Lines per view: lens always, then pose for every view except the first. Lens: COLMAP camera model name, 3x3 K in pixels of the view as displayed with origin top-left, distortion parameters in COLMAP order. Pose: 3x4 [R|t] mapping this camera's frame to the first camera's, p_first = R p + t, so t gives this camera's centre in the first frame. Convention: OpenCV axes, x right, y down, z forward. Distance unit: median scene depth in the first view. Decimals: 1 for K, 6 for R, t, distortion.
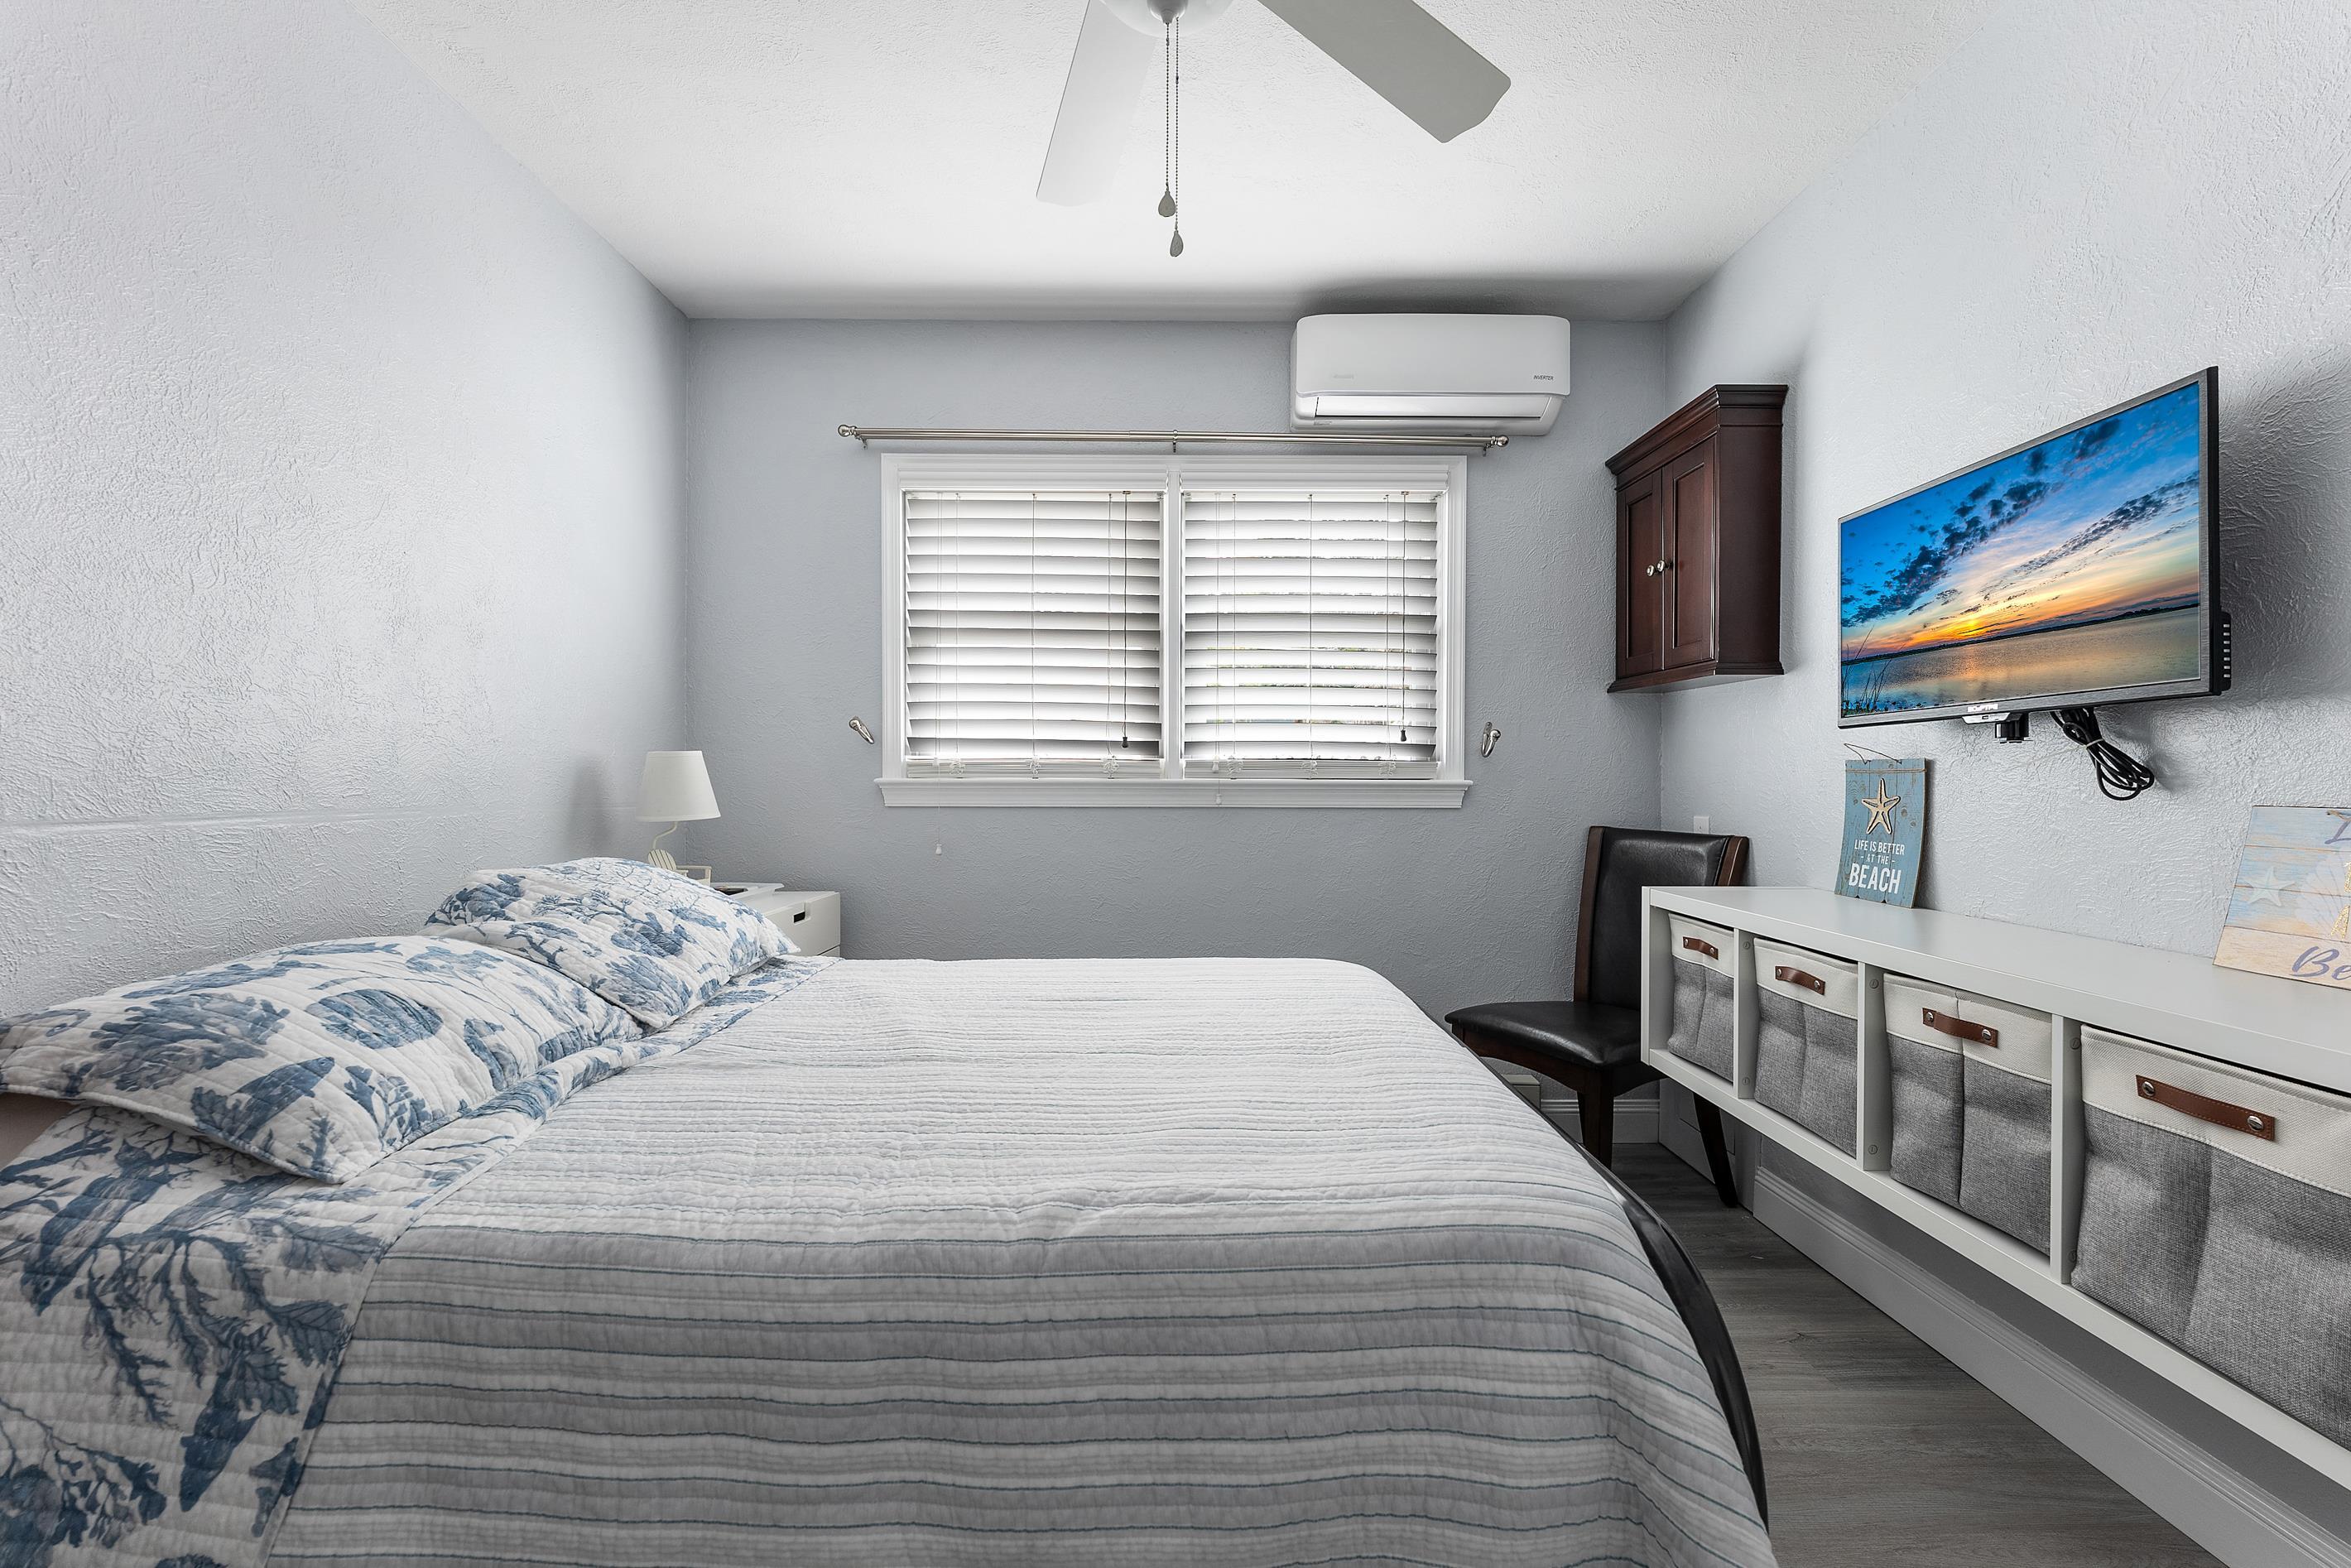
lens RADIAL K [[978.0, 0, 1178.2], [0, 978.0, 783.1], [0, 0, 1]] dist [-0.006042, 0.000185]
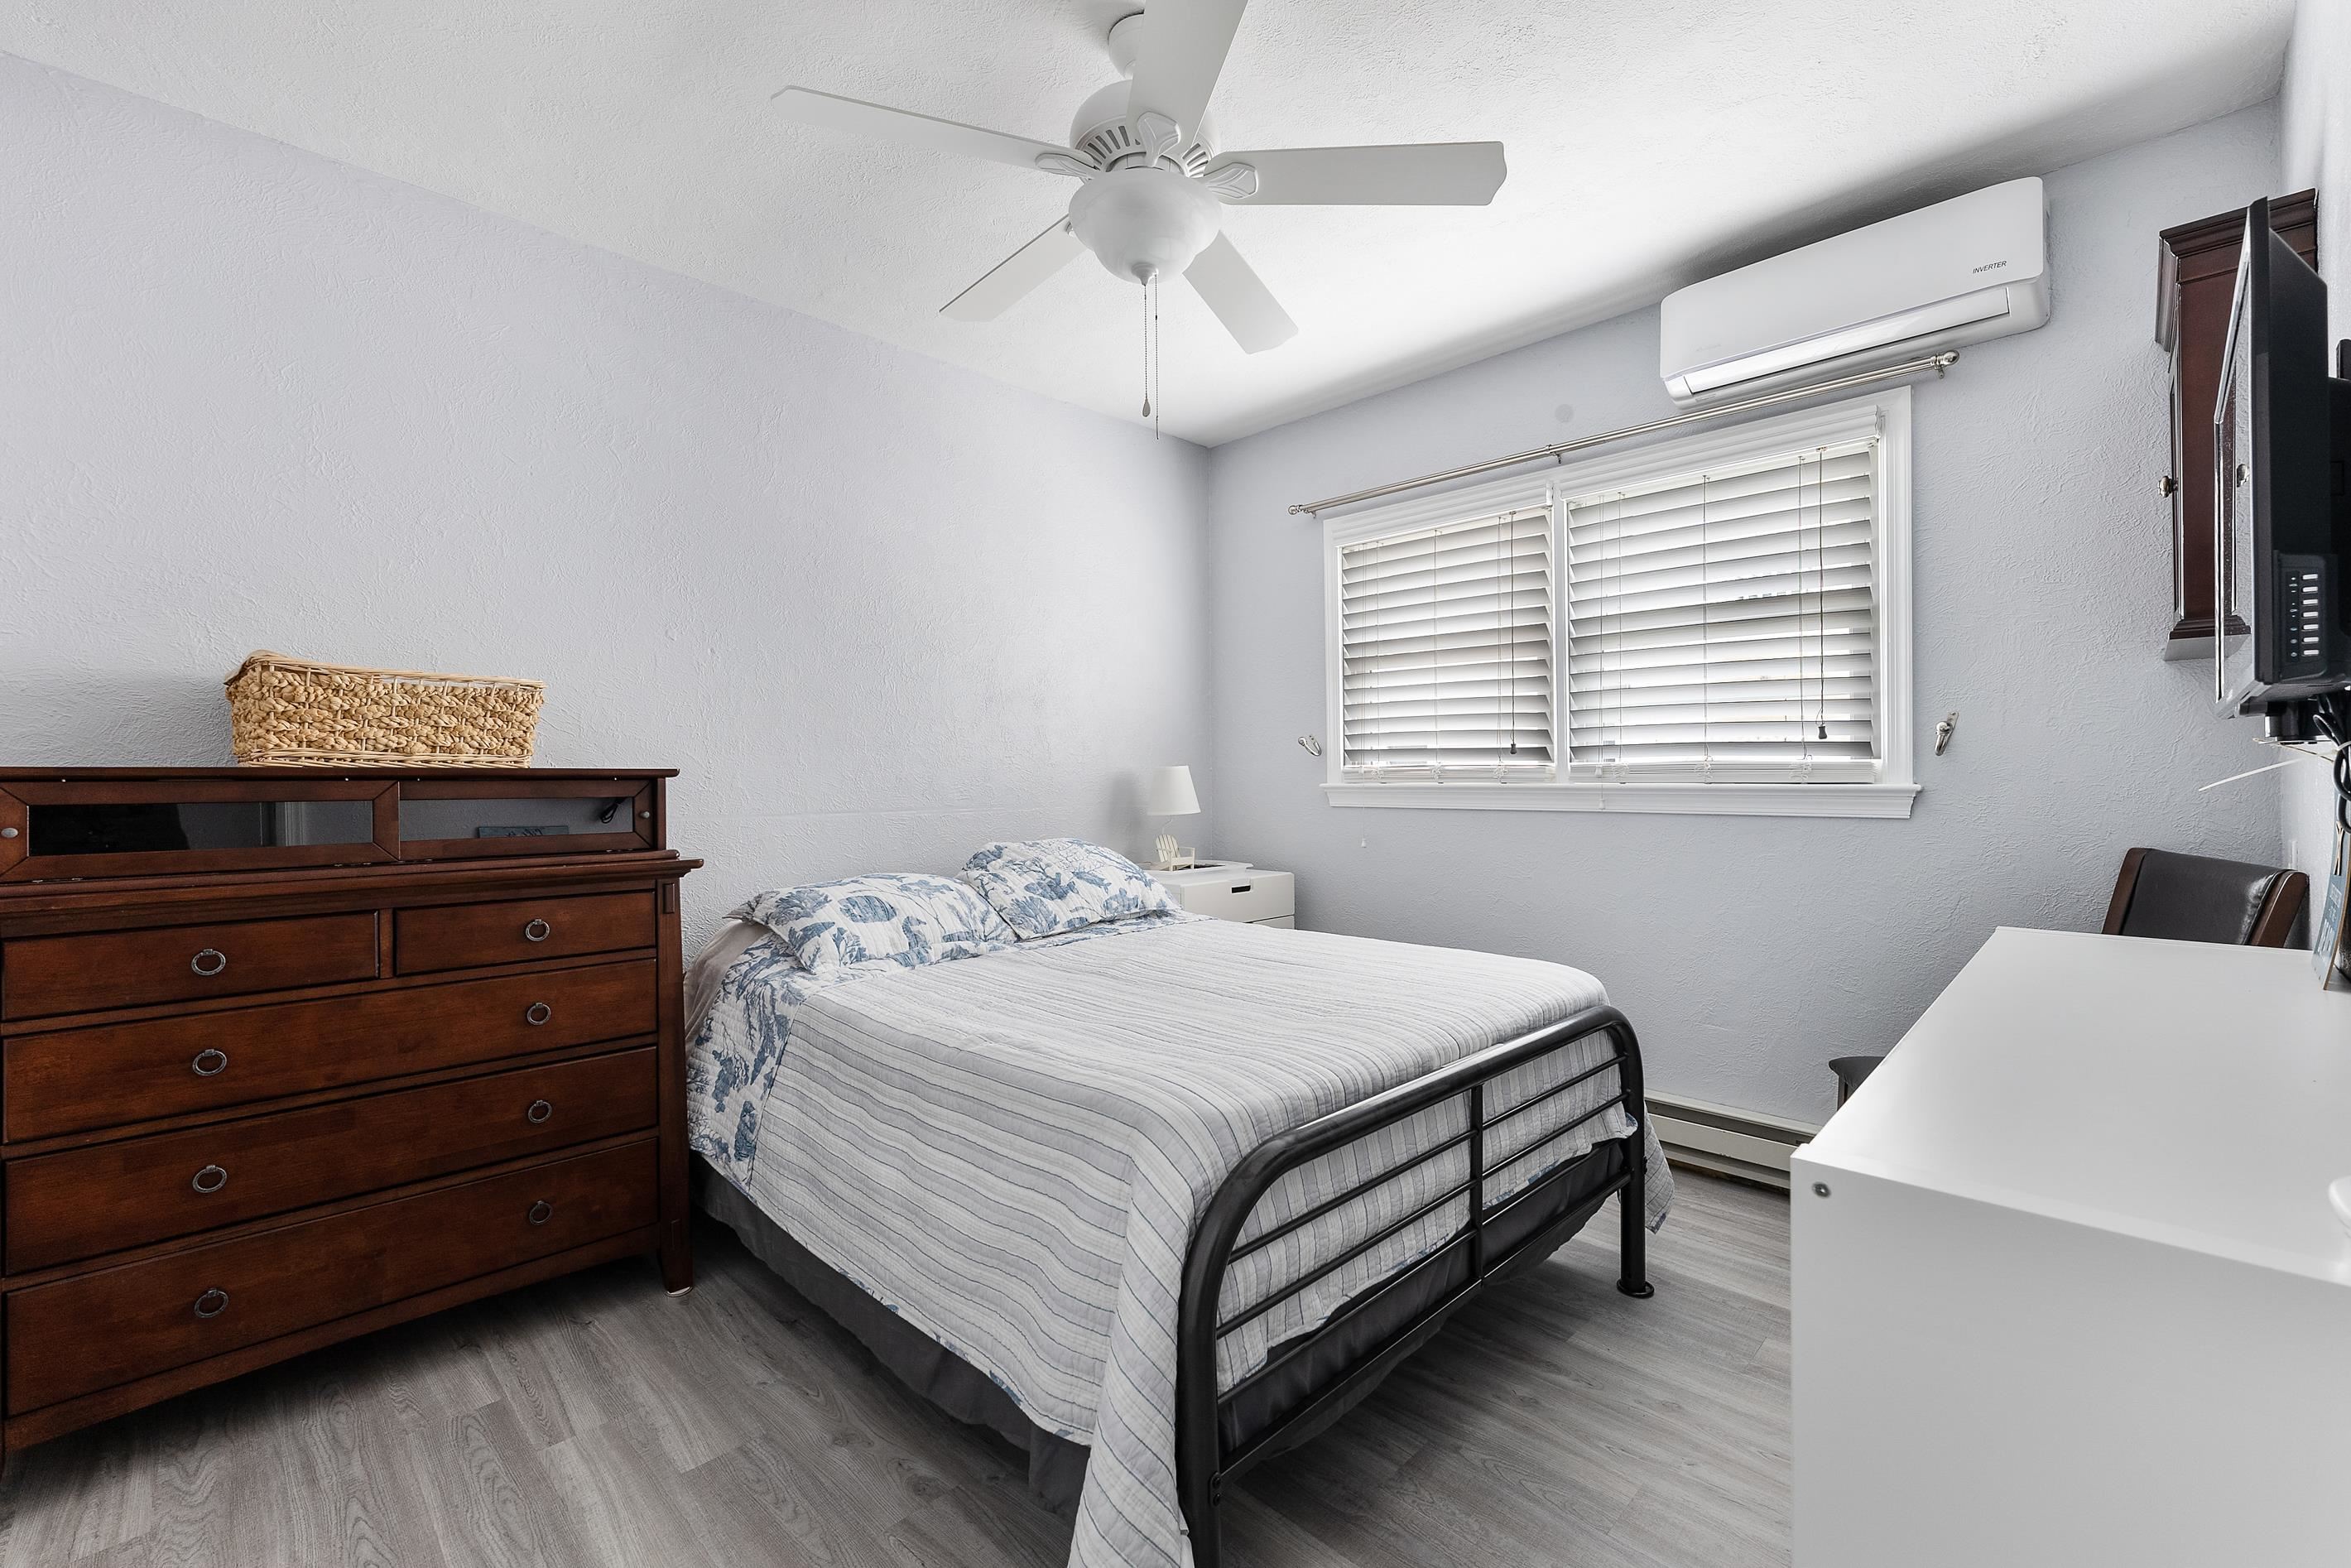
lens RADIAL K [[978.0, 0, 1176.9], [0, 978.0, 778.1], [0, 0, 1]] dist [-0.006042, 0.000185]
pose [[0.707204, -0.005717, -0.706986, 0.847195], [0.008258, 0.999966, 0.000174, -0.026766], [0.706961, -0.005961, 0.707227, -0.011970]]
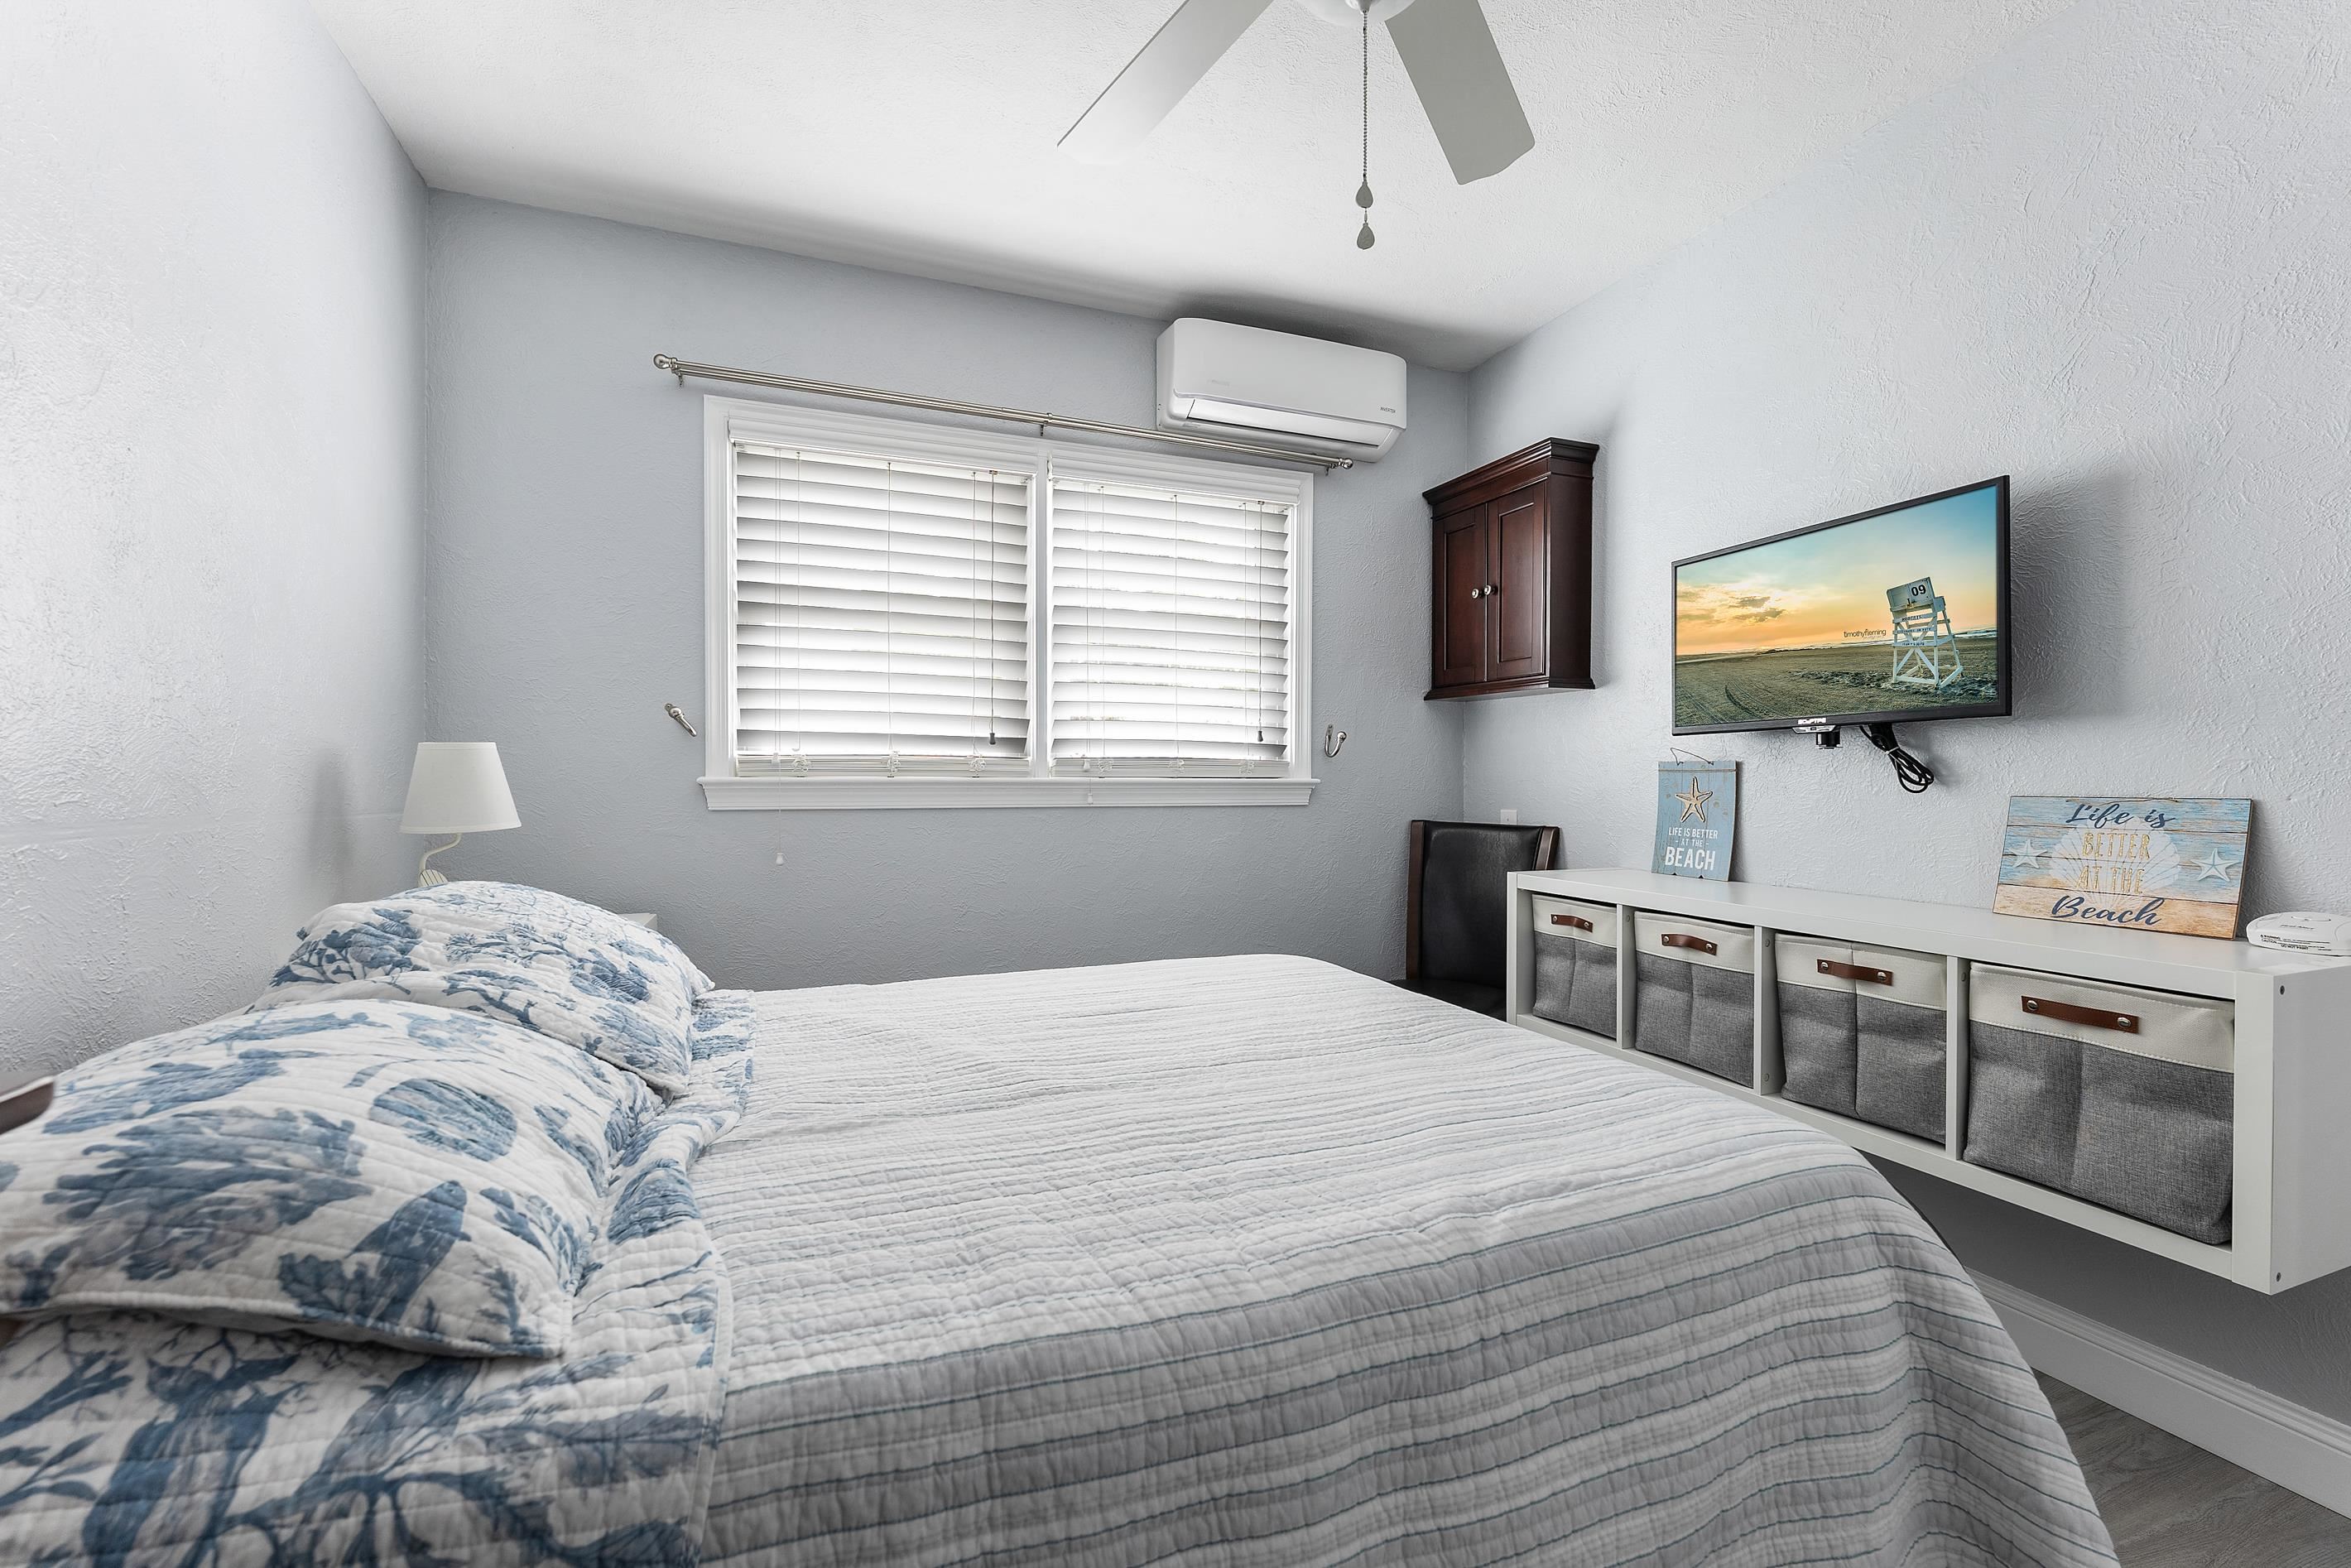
lens RADIAL K [[978.0, 0, 1180.3], [0, 978.0, 782.3], [0, 0, 1]] dist [-0.006042, 0.000185]
pose [[0.933532, -0.002315, 0.358486, -0.431937], [0.002240, 0.999997, 0.000625, -0.000004], [-0.358486, 0.000220, 0.933535, 0.115755]]
